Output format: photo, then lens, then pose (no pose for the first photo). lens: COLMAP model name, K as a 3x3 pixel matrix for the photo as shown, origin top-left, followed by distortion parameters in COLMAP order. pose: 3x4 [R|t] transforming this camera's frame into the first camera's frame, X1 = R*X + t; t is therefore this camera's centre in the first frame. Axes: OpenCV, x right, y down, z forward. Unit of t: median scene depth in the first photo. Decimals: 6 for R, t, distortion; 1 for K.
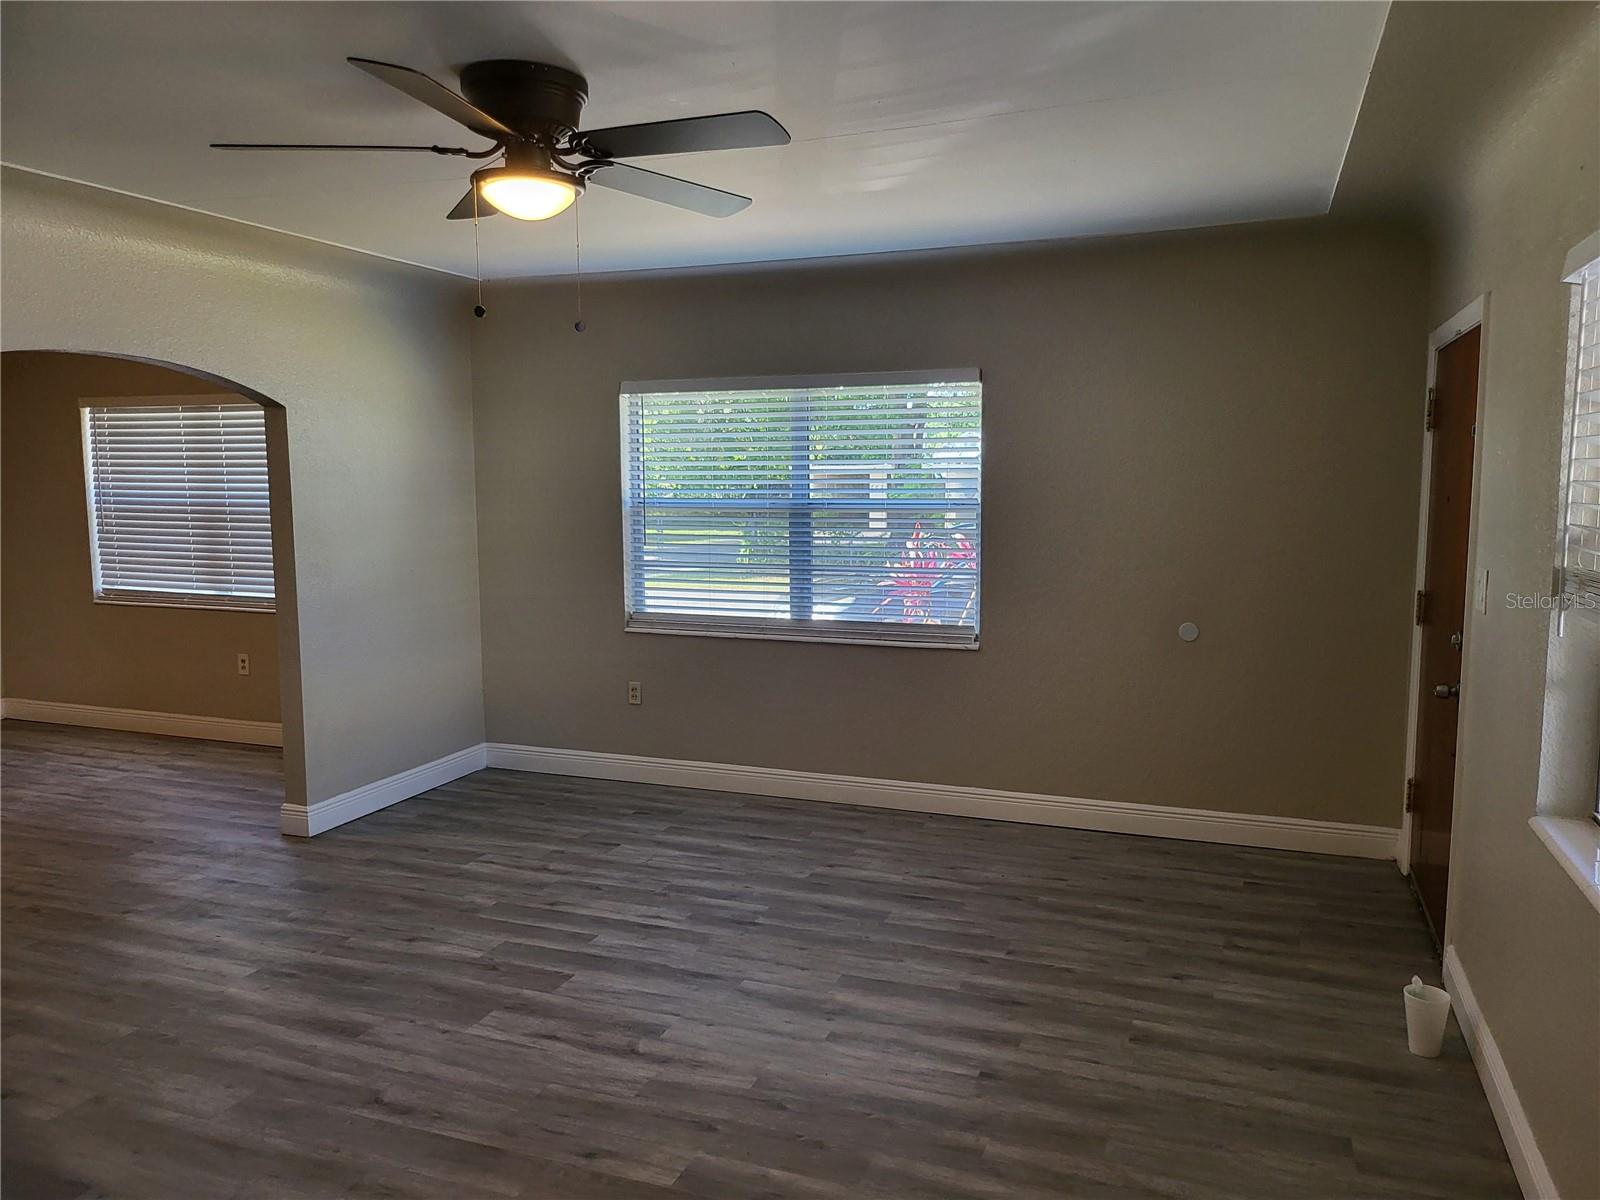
lens RADIAL K [[1124.8, 0, 802.9], [0, 1124.8, 602.3], [0, 0, 1]] dist [0.056656, -0.057538]
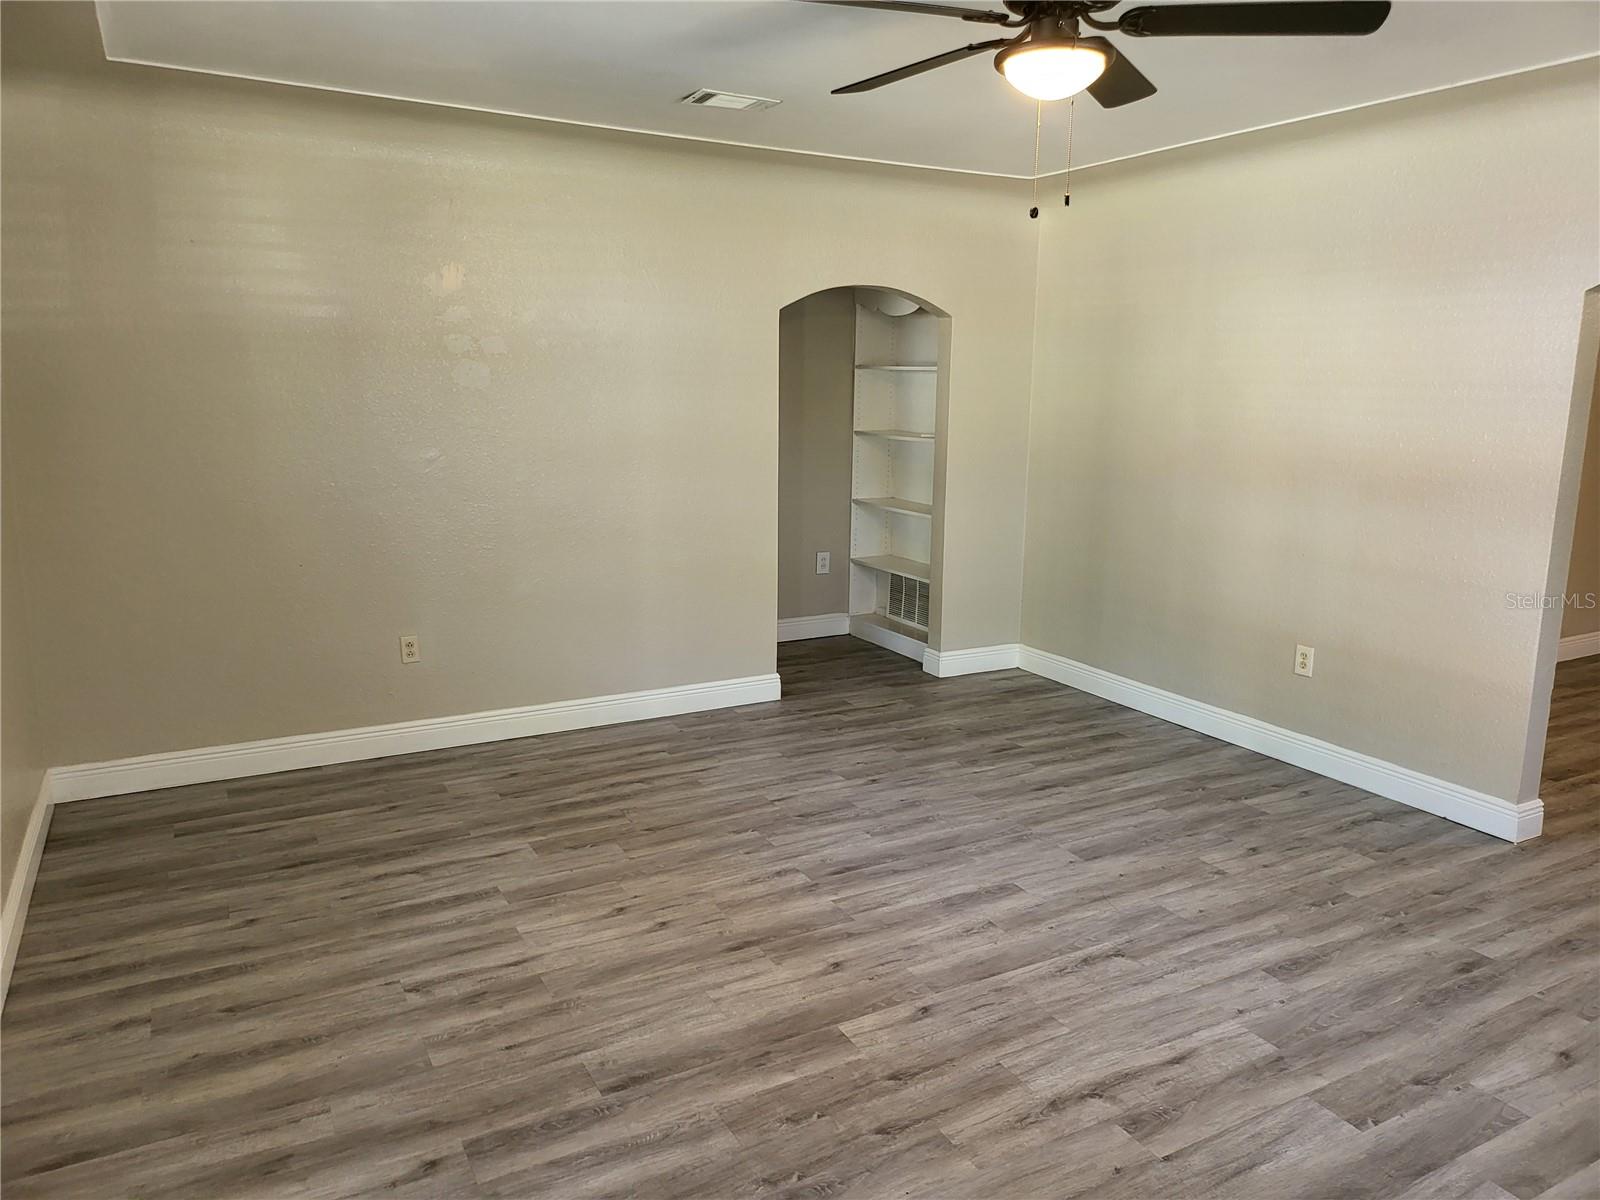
lens RADIAL K [[1124.8, 0, 807.1], [0, 1124.8, 605.4], [0, 0, 1]] dist [0.056656, -0.057538]
pose [[-0.648961, 0.142583, -0.747342, 0.331641], [-0.096685, 0.958863, 0.266895, -0.079318], [0.754653, 0.245461, -0.608479, 0.782726]]
